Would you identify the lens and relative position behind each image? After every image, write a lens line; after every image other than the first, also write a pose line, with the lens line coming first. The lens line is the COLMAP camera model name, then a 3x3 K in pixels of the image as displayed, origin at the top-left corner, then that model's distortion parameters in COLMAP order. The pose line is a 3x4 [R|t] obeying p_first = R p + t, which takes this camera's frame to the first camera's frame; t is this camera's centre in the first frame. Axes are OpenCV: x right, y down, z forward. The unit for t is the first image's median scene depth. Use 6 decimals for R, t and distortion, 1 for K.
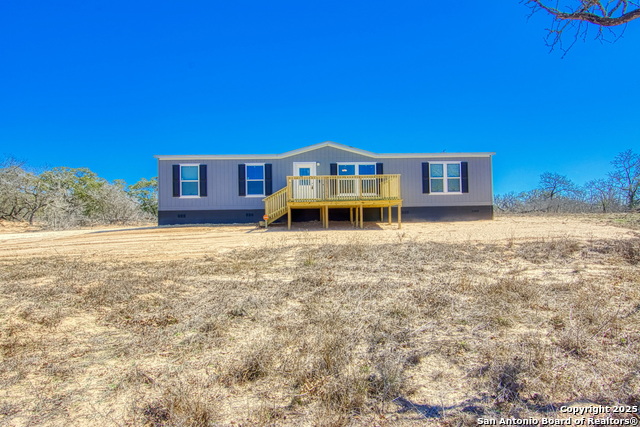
lens RADIAL K [[311.7, 0, 319.6], [0, 311.7, 217.8], [0, 0, 1]] dist [0.000298, 0.000032]
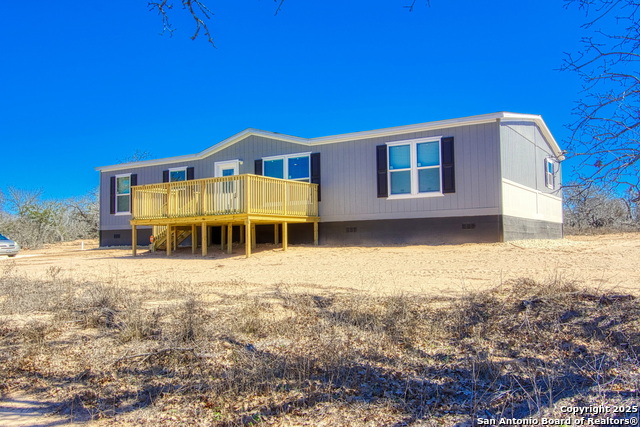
lens RADIAL K [[588.5, 0, 320.7], [0, 588.5, 211.5], [0, 0, 1]] dist [0.008503, 0.000000]
pose [[0.798524, -0.024109, -0.601480, 0.938613], [0.005522, 0.999449, -0.032729, -0.016418], [0.601937, 0.022813, 0.798217, 0.047690]]
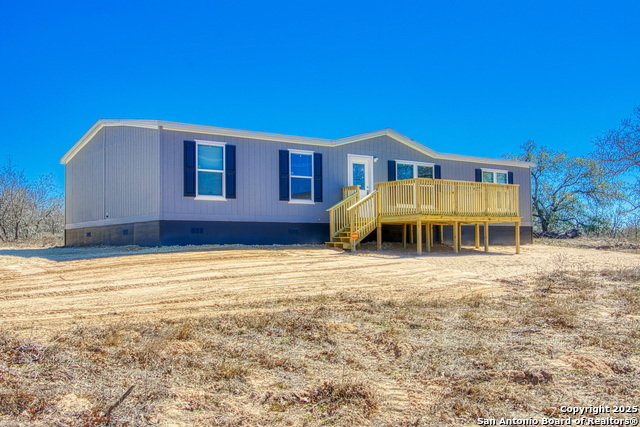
lens RADIAL K [[588.5, 0, 319.8], [0, 588.5, 213.7], [0, 0, 1]] dist [0.008503, 0.000000]
pose [[0.846350, 0.037732, 0.531289, -0.797569], [-0.013038, 0.998656, -0.050154, 0.013918], [-0.532468, 0.035521, 0.845705, -0.033184]]
